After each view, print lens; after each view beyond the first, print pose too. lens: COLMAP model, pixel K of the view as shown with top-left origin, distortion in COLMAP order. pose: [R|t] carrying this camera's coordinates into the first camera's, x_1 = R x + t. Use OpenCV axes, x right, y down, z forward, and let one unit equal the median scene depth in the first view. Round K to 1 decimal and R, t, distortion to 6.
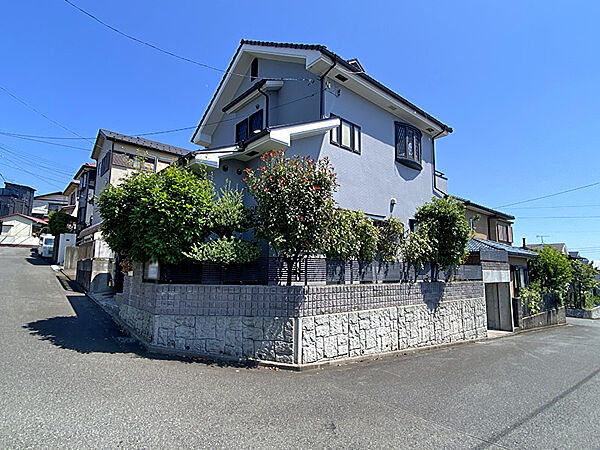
lens RADIAL K [[333.8, 0, 300.0], [0, 333.8, 225.0], [0, 0, 1]] dist [0.002787, -0.023815]
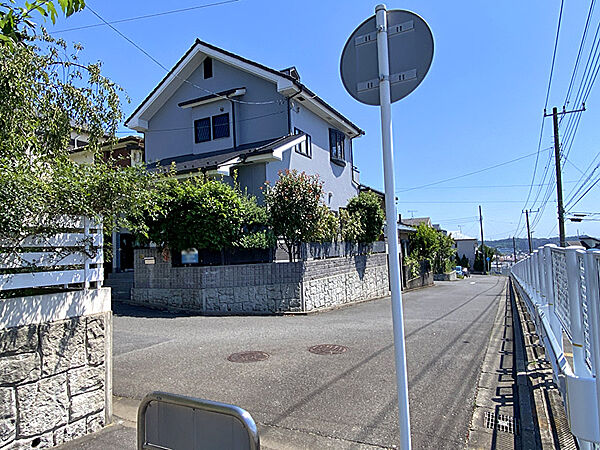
lens RADIAL K [[398.5, 0, 300.0], [0, 398.5, 225.0], [0, 0, 1]] dist [0.030234, -0.000009]
pose [[0.931604, -0.027134, 0.362460, -0.423665], [0.001014, 0.997400, 0.072060, -0.070392], [-0.363473, -0.066764, 0.929209, -0.418621]]
